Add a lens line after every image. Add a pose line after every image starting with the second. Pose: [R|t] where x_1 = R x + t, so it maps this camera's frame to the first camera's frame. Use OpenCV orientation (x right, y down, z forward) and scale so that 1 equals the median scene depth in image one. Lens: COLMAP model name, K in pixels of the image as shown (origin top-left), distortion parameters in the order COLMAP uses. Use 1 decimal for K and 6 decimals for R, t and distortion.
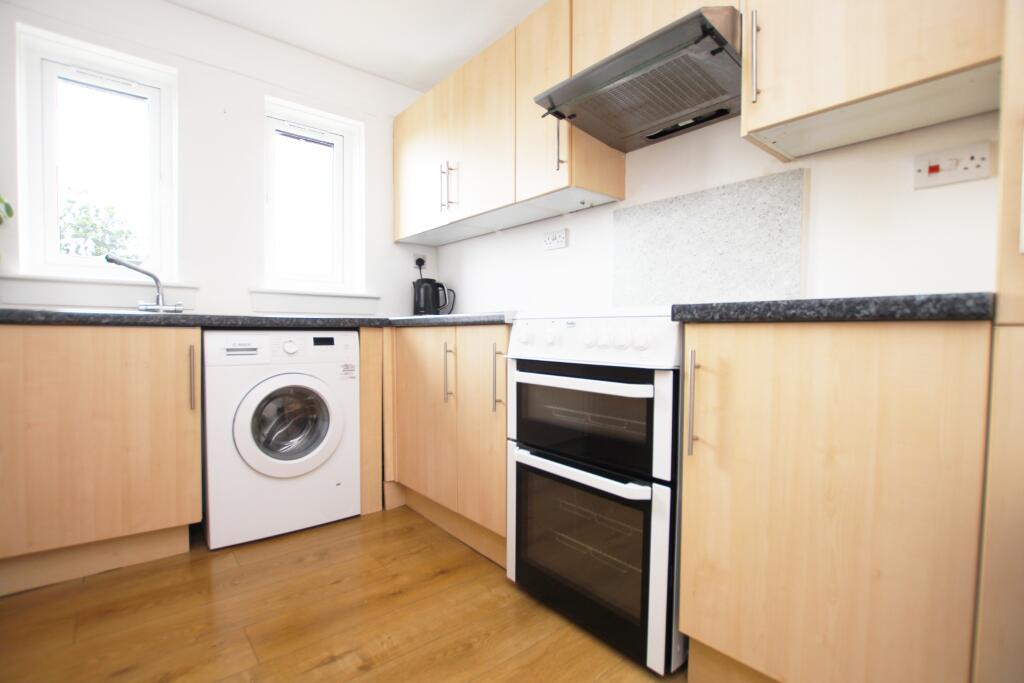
lens RADIAL K [[474.7, 0, 515.5], [0, 474.7, 342.4], [0, 0, 1]] dist [-0.029709, 0.000245]
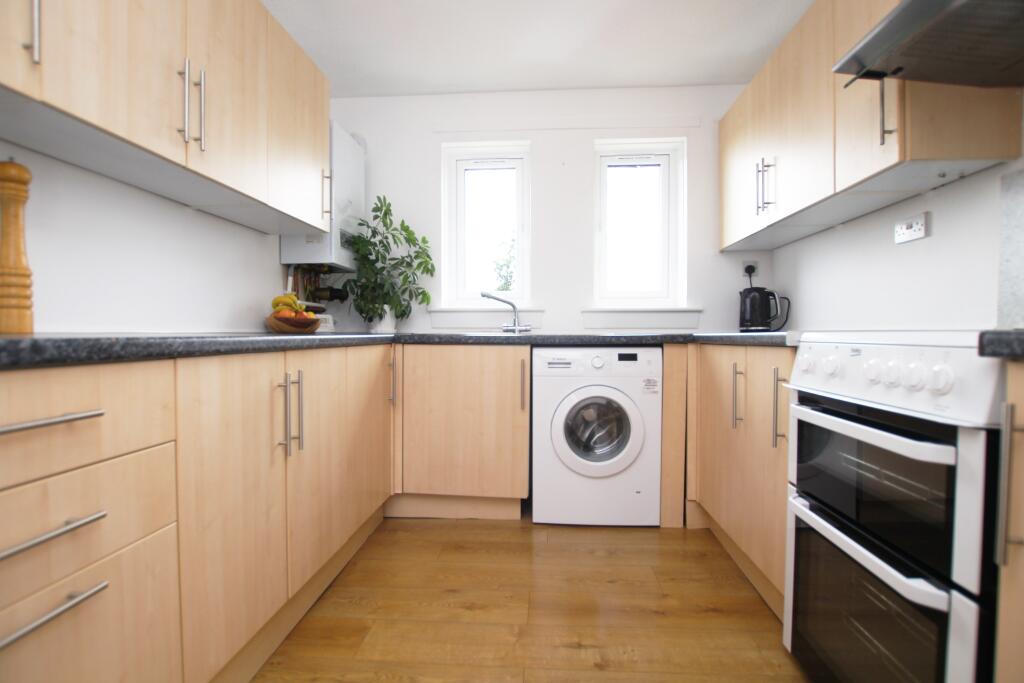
lens RADIAL K [[474.7, 0, 515.5], [0, 474.7, 342.4], [0, 0, 1]] dist [-0.029709, 0.000245]
pose [[0.718001, 0.005665, -0.696019, 0.185424], [-0.011356, 0.999929, -0.003576, -0.032663], [0.695949, 0.010472, 0.718015, 0.046782]]
